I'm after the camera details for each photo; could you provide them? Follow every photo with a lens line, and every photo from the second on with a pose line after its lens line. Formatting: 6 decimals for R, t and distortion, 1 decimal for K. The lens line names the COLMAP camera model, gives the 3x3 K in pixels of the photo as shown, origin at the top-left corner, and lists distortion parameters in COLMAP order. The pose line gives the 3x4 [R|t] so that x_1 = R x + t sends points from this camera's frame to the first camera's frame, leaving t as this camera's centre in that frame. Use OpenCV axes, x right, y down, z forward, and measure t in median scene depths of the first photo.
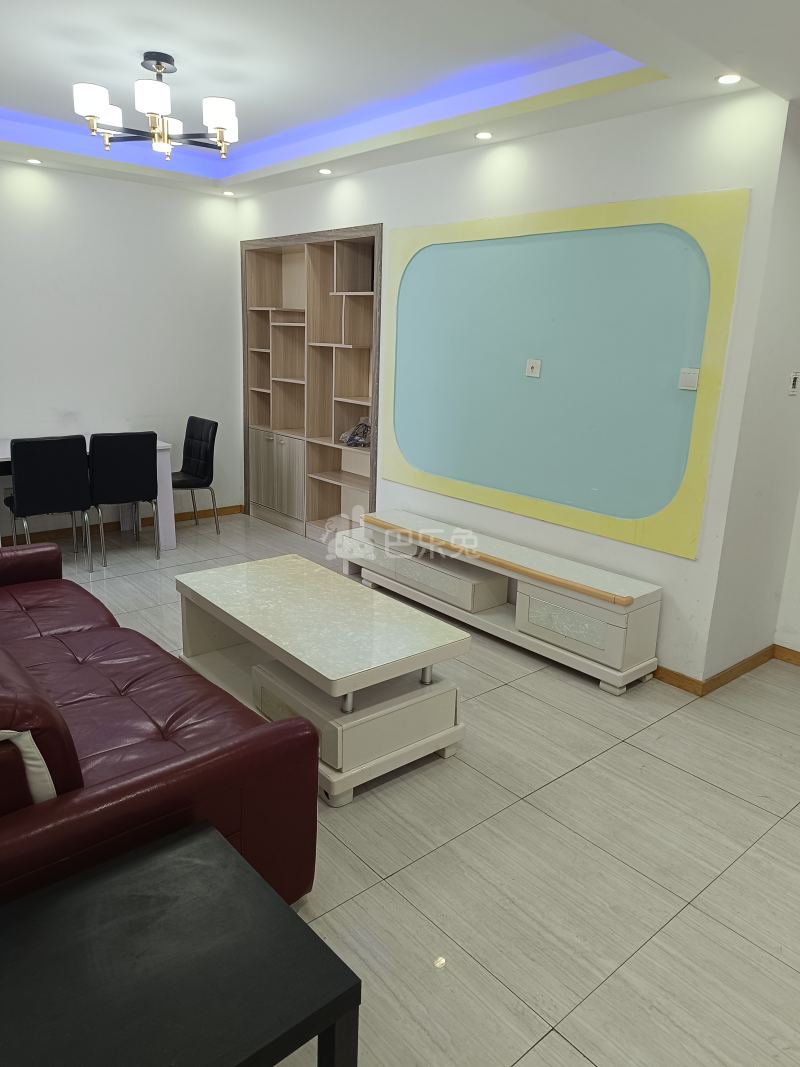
lens RADIAL K [[731.2, 0, 400.0], [0, 731.2, 533.5], [0, 0, 1]] dist [0.073157, -0.097043]
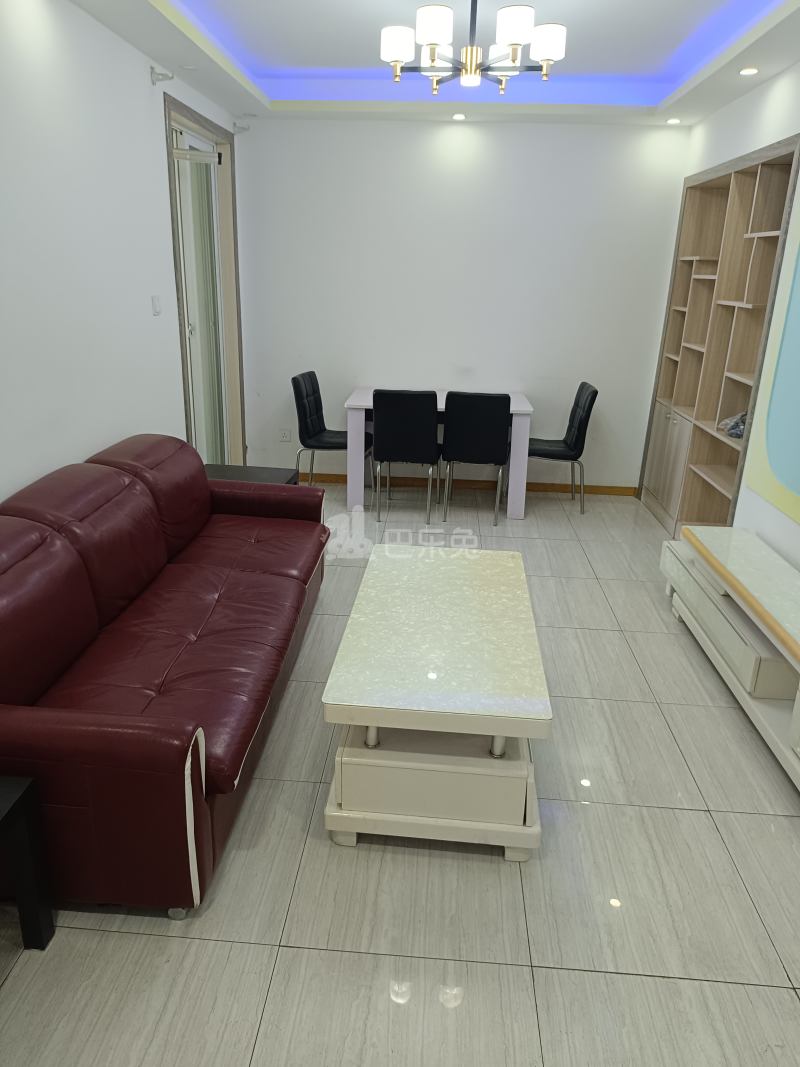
lens RADIAL K [[743.5, 0, 400.0], [0, 743.5, 533.5], [0, 0, 1]] dist [0.002830, -0.001312]
pose [[0.707579, 0.222203, -0.670788, 0.243085], [-0.187101, 0.974306, 0.125382, -0.055100], [0.681414, 0.036787, 0.730973, 0.205280]]
